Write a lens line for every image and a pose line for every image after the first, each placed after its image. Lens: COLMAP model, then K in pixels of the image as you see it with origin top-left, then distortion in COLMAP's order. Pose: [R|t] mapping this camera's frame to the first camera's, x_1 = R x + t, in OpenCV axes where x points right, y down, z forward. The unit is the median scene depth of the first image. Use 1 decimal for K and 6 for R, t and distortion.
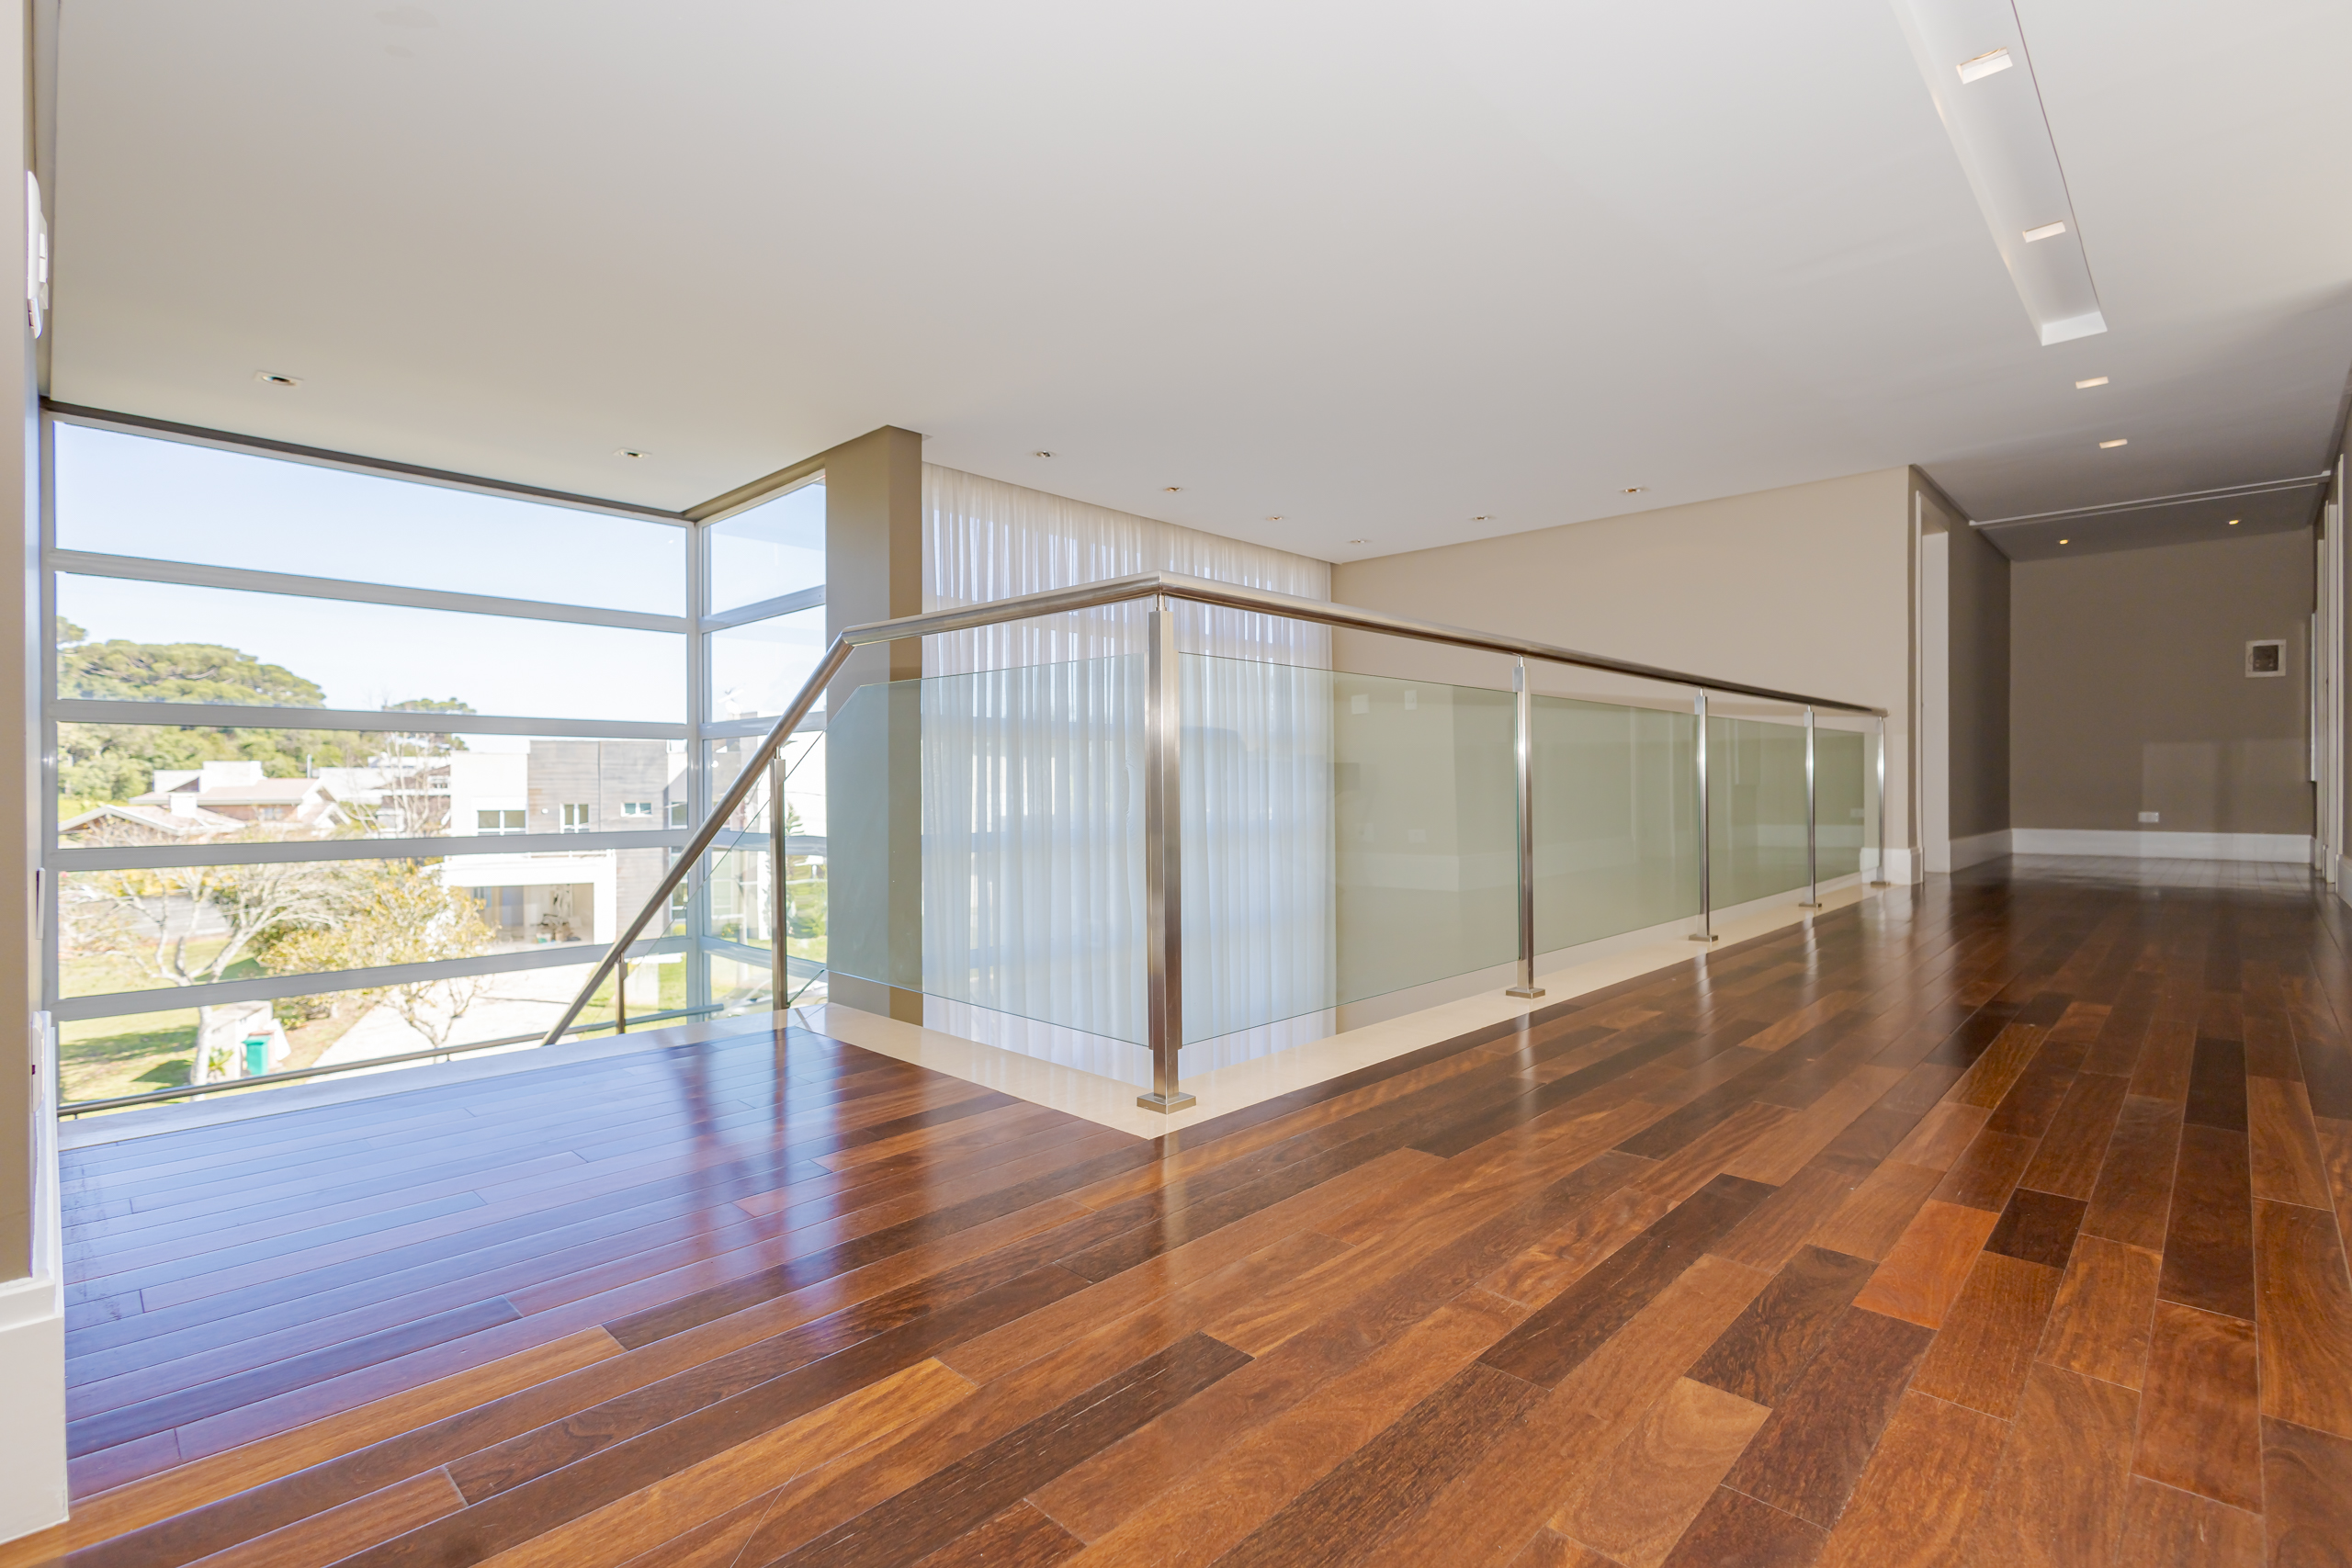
lens RADIAL K [[1073.0, 0, 1171.5], [0, 1073.0, 782.0], [0, 0, 1]] dist [0.003455, 0.000664]
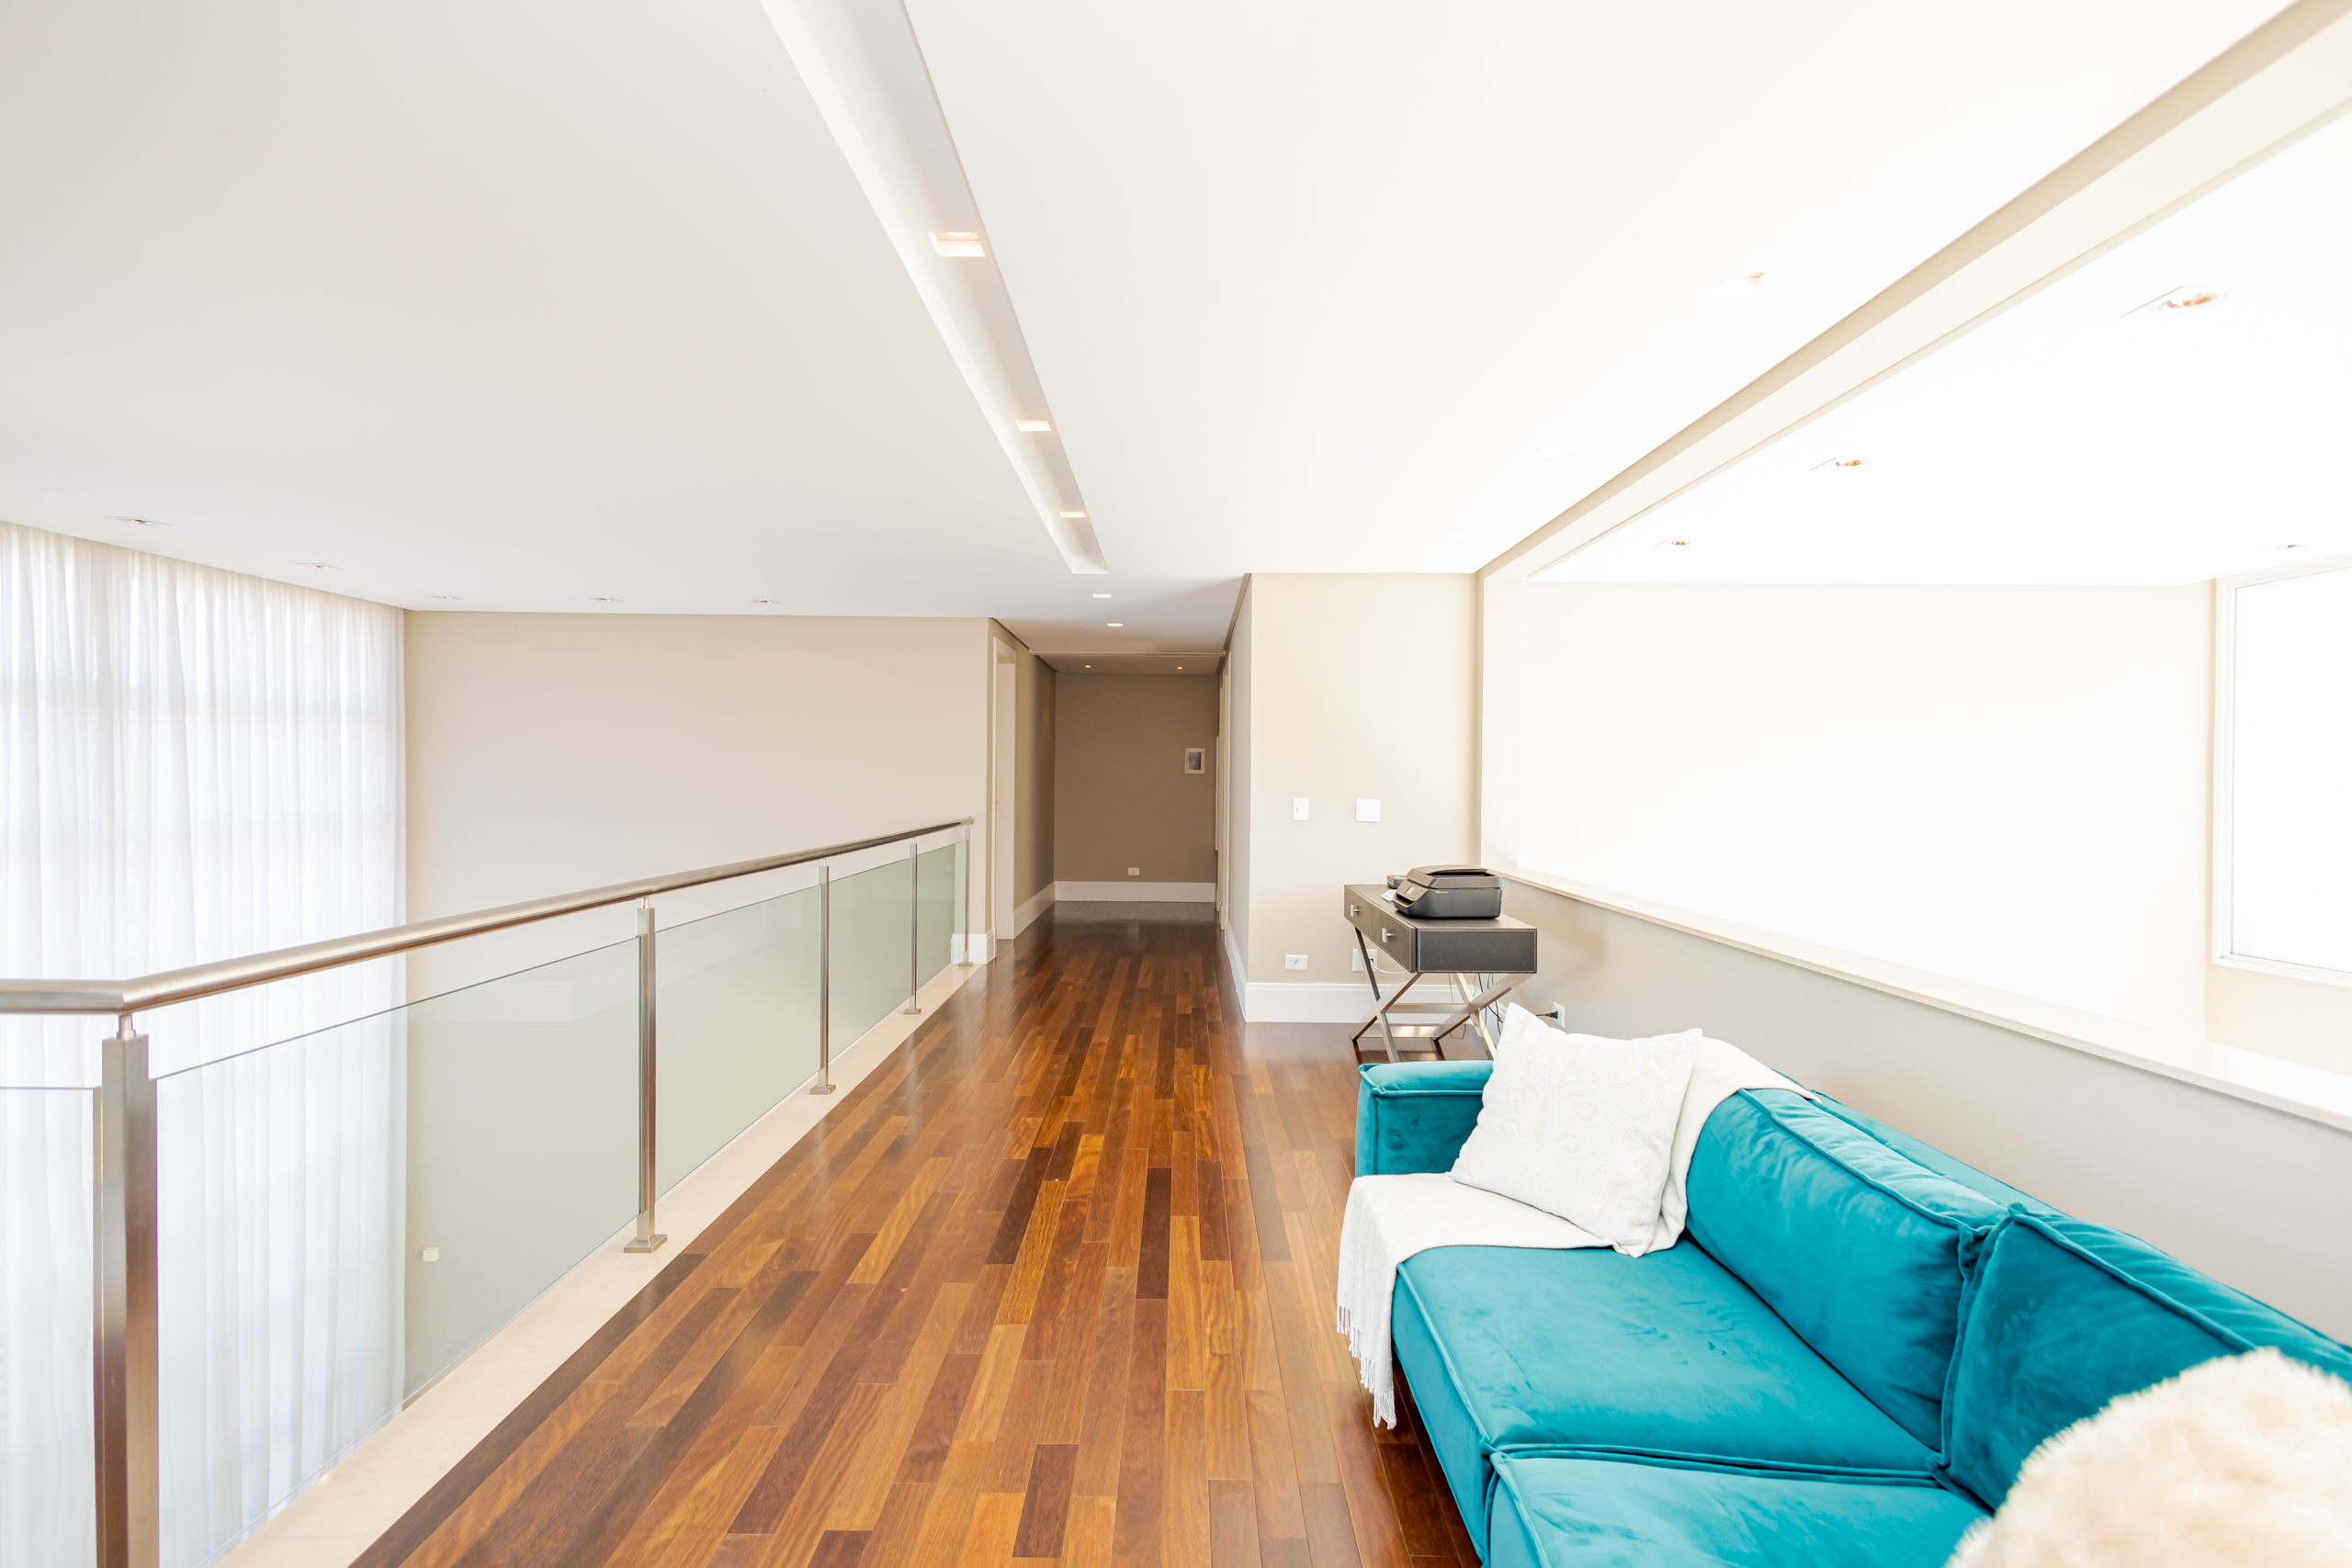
lens RADIAL K [[1073.0, 0, 1171.5], [0, 1073.0, 782.0], [0, 0, 1]] dist [0.003455, 0.000664]
pose [[0.720404, 0.001506, 0.693553, -0.002034], [-0.008538, 0.999941, 0.006698, -0.233438], [-0.693502, -0.010746, 0.720374, -0.024092]]
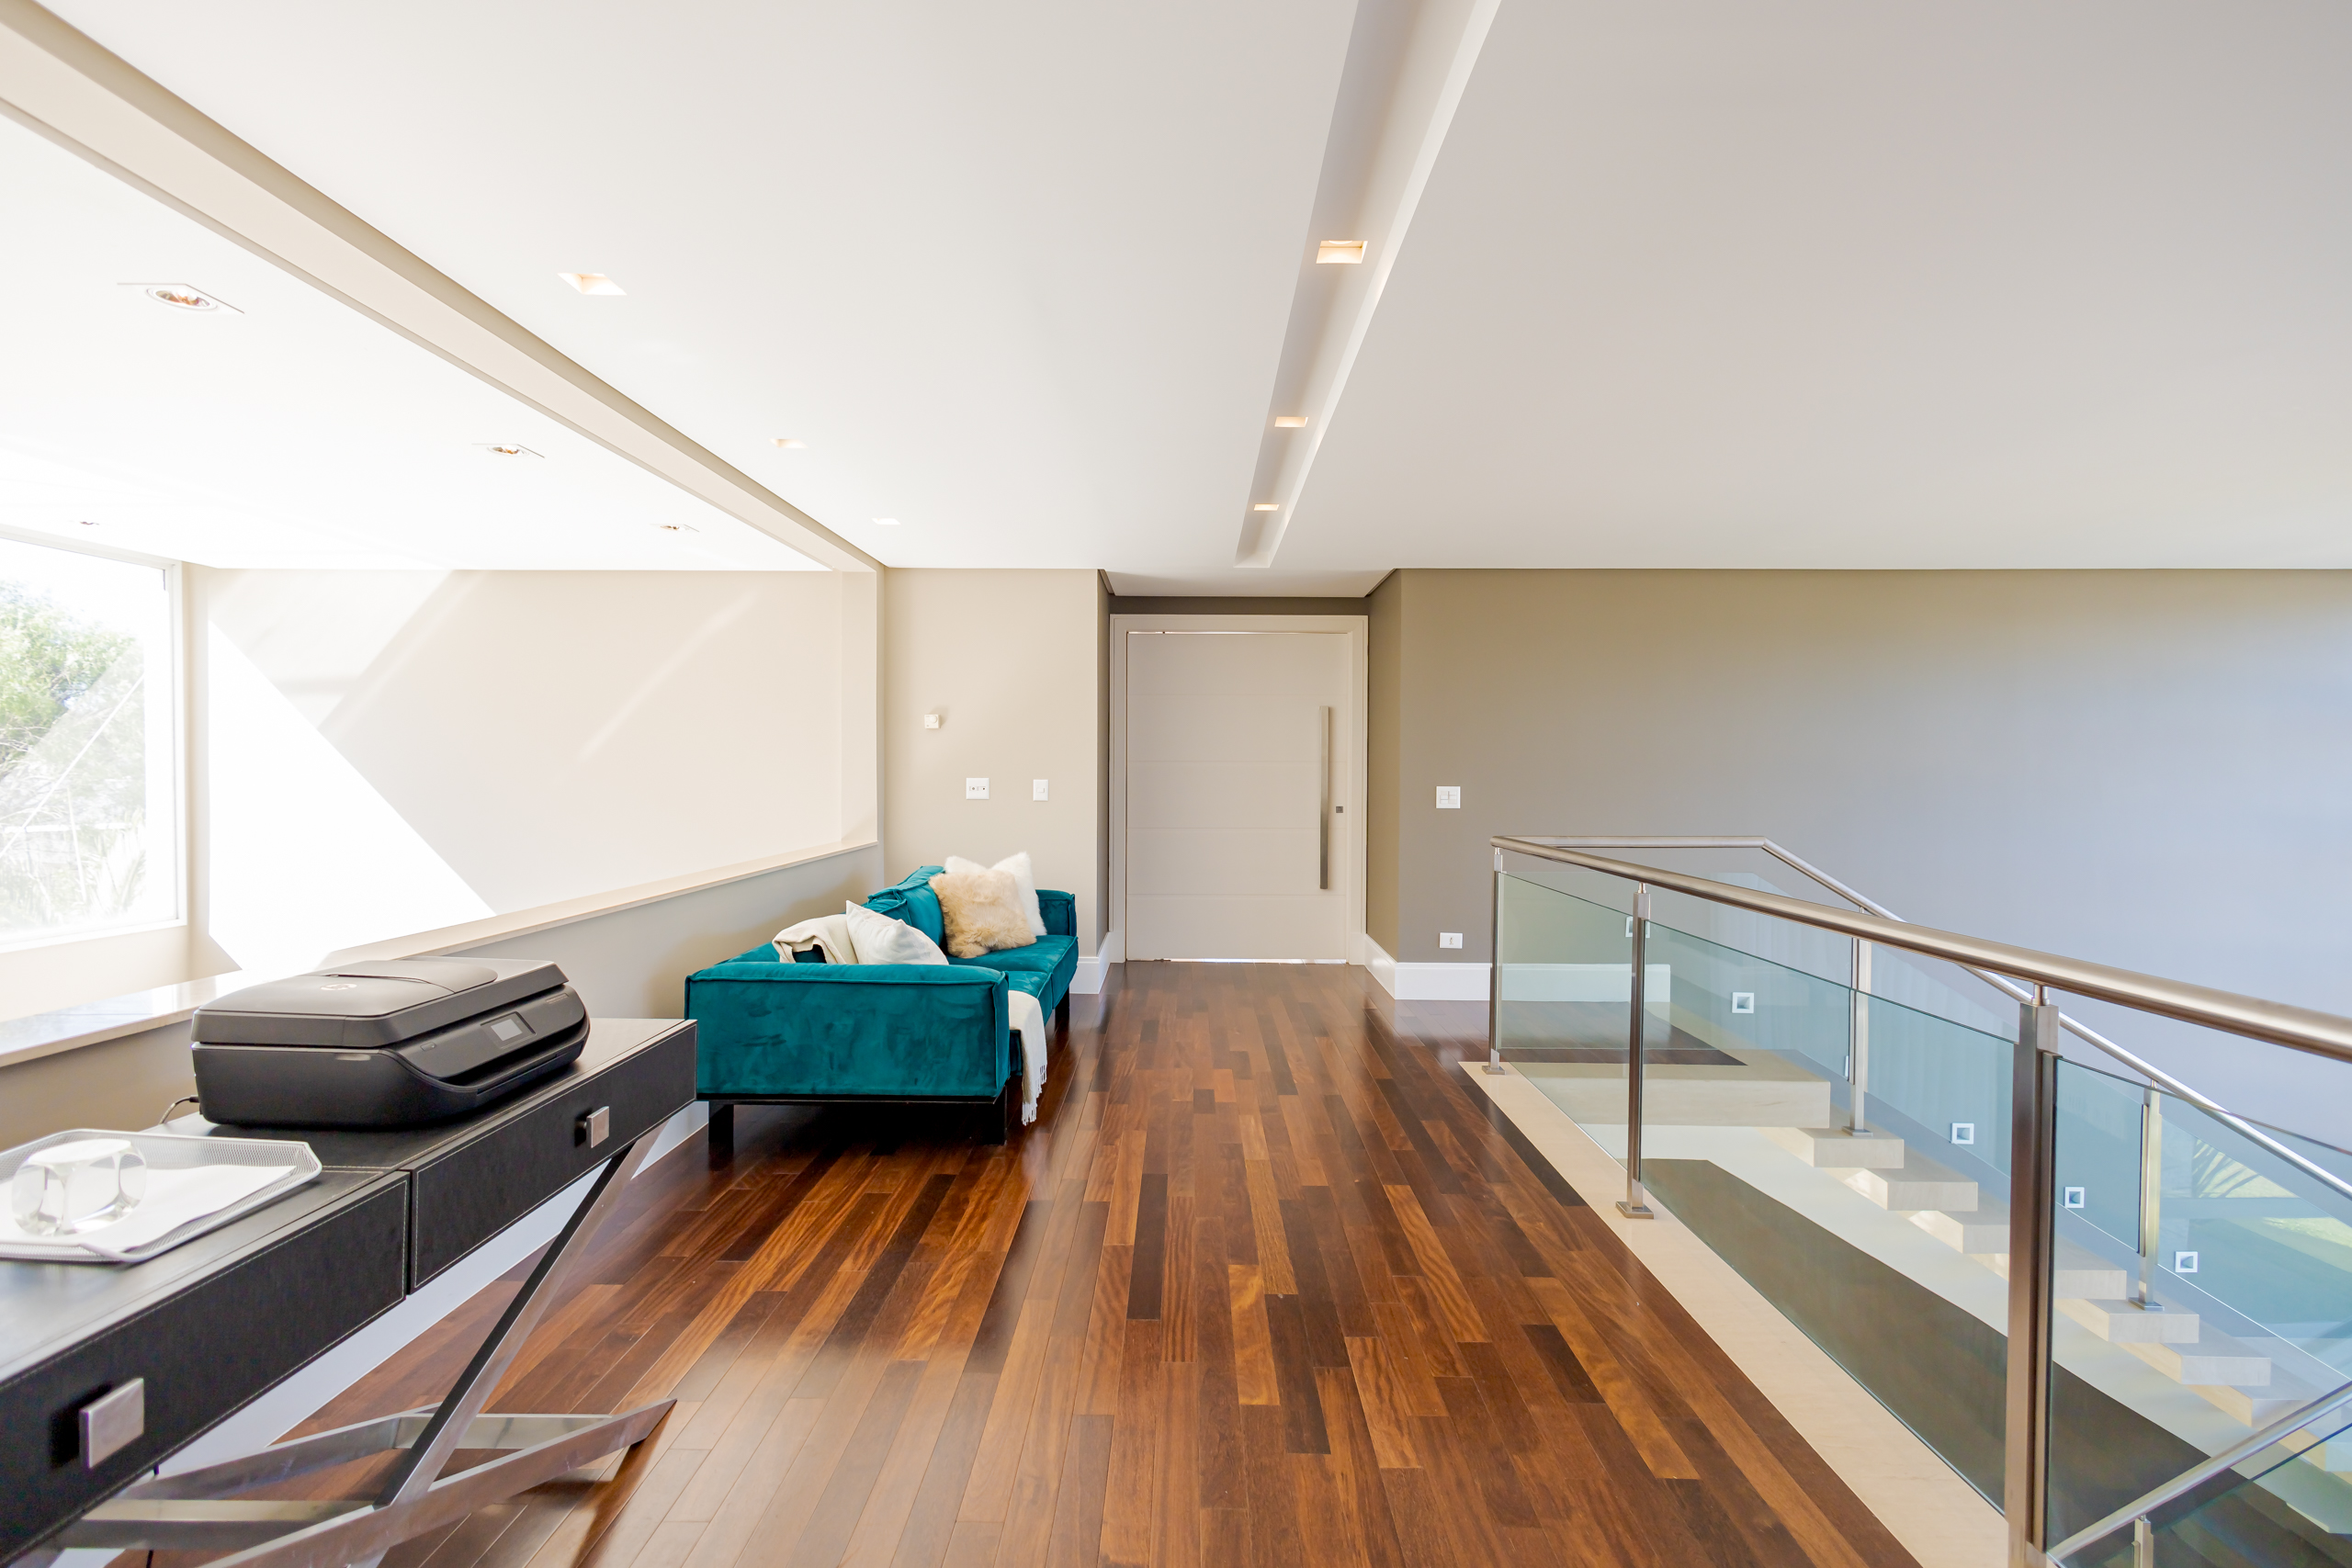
lens RADIAL K [[1073.0, 0, 1171.5], [0, 1073.0, 782.0], [0, 0, 1]] dist [0.003455, 0.000664]
pose [[-0.723242, 0.007658, -0.690552, 1.373149], [-0.003028, 0.999894, 0.014260, -0.228218], [0.690588, 0.012404, -0.723142, 1.452317]]
